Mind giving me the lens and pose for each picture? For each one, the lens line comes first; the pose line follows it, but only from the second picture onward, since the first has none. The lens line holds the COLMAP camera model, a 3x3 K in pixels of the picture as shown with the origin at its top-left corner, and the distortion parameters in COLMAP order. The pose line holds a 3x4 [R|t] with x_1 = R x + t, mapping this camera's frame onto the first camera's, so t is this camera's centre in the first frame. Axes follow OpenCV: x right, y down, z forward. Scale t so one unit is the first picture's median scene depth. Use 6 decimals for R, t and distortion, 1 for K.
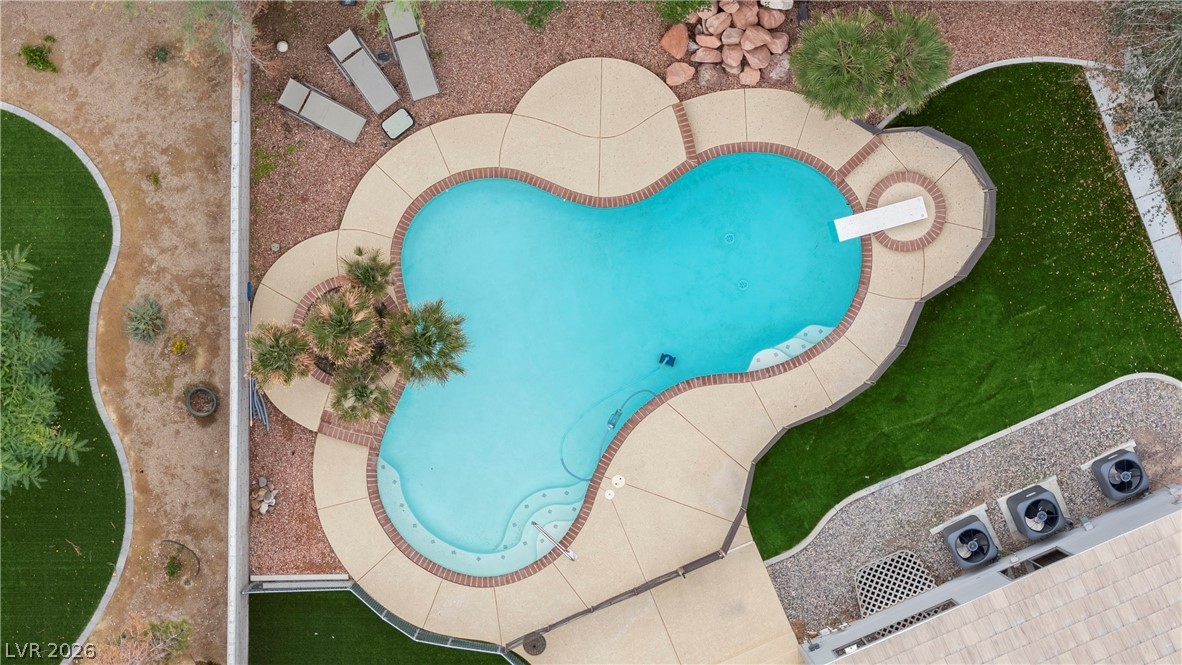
lens RADIAL K [[2359.1, 0, 591.0], [0, 2359.1, 332.5], [0, 0, 1]] dist [-0.027031, 0.119080]
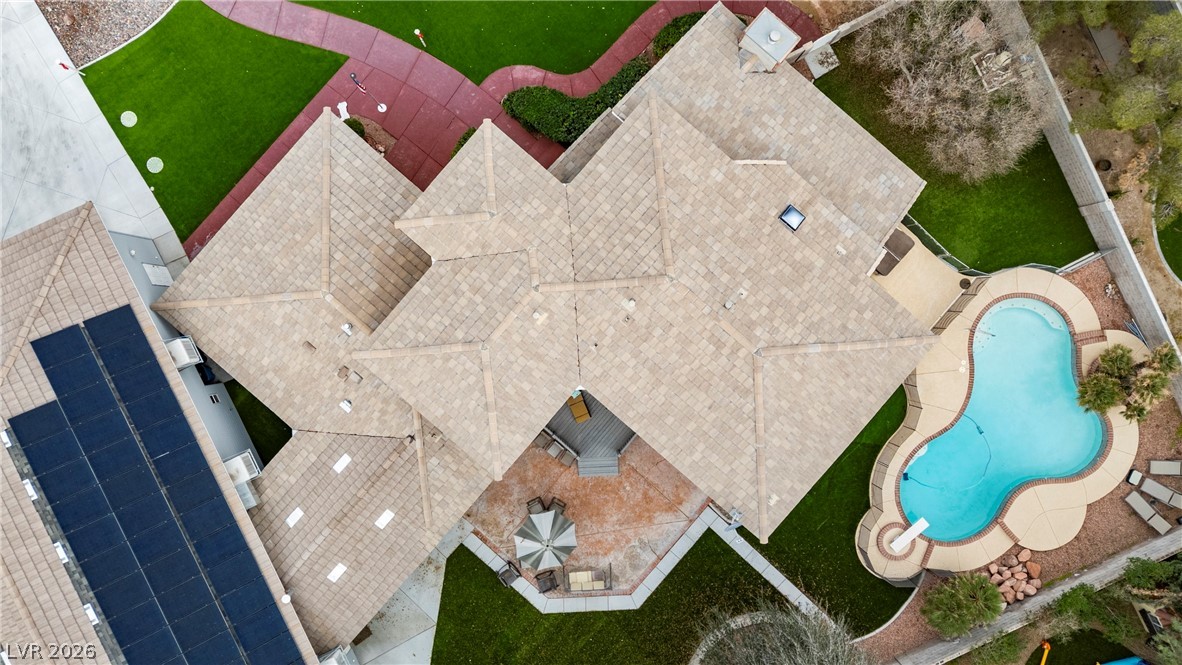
lens RADIAL K [[869.8, 0, 591.0], [0, 869.8, 332.5], [0, 0, 1]] dist [0.081241, -0.076887]
pose [[-0.900940, 0.433749, -0.012990, 0.311369], [-0.433353, -0.900872, -0.025178, 0.259976], [-0.022623, -0.017054, 0.999599, 0.211163]]
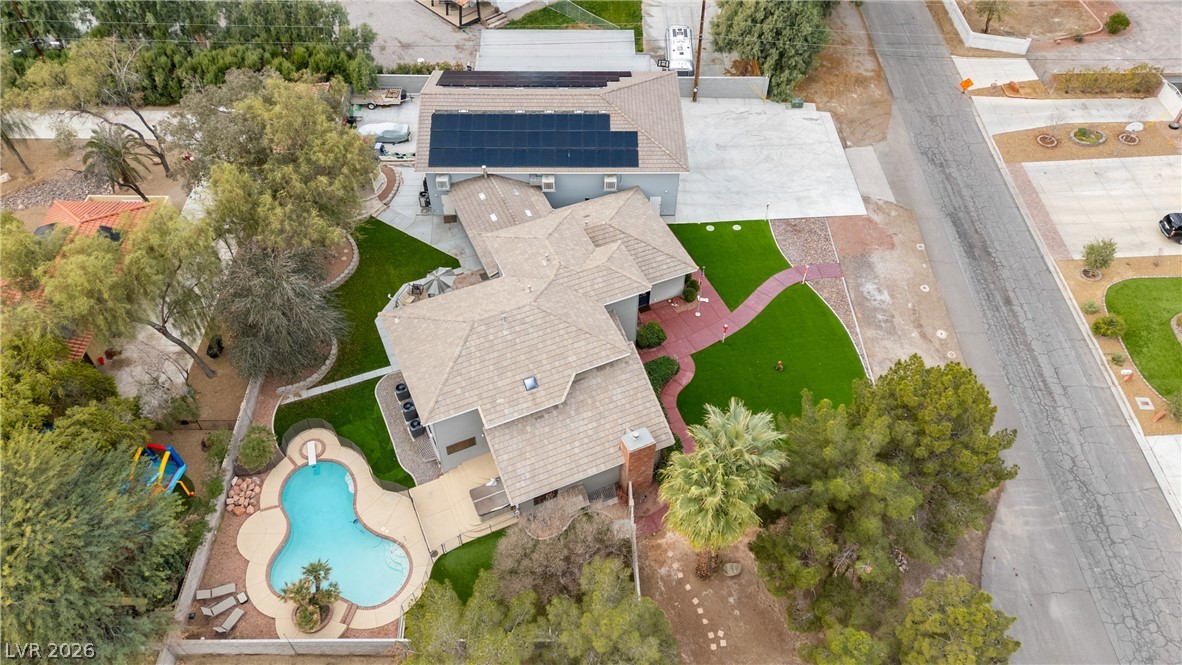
lens RADIAL K [[881.1, 0, 591.9], [0, 881.1, 313.5], [0, 0, 1]] dist [0.080588, -0.087119]
pose [[-0.010176, -0.739002, 0.673626, -0.555013], [0.999937, -0.010782, 0.003277, 0.330535], [0.004841, 0.673617, 0.739065, -0.025703]]
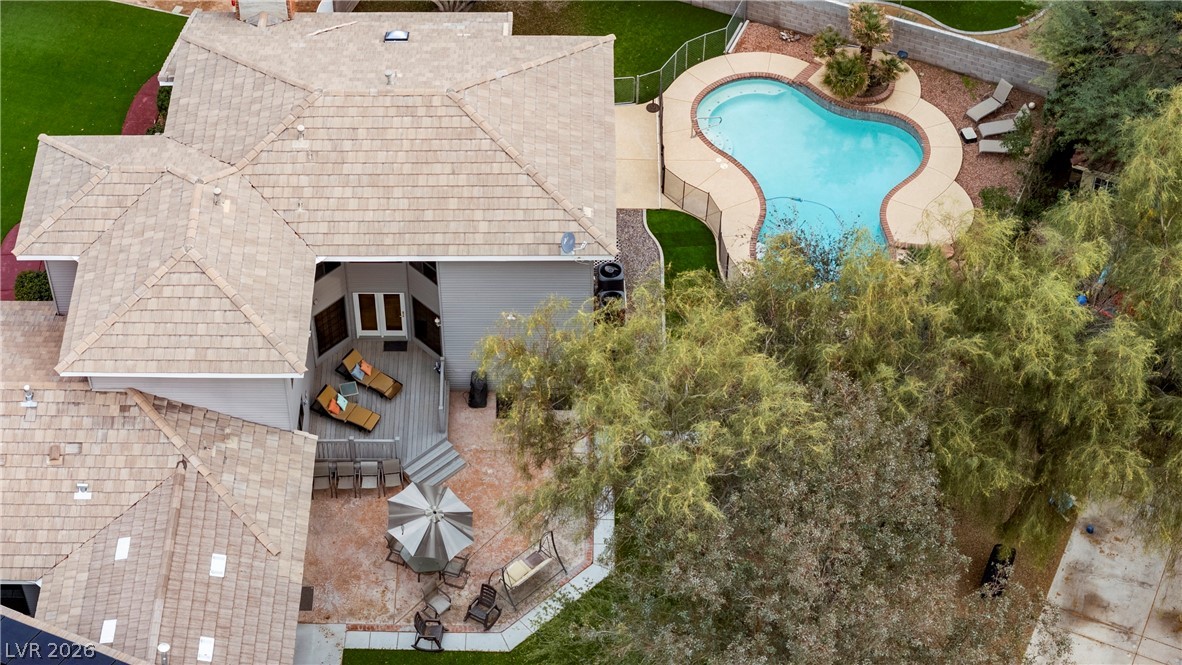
lens RADIAL K [[2359.1, 0, 591.0], [0, 2359.1, 332.5], [0, 0, 1]] dist [-0.027031, 0.119080]
pose [[-0.396152, 0.673994, -0.623535, 1.173957], [-0.918022, -0.303558, 0.255126, -0.313417], [-0.017325, 0.673487, 0.738996, -0.154841]]
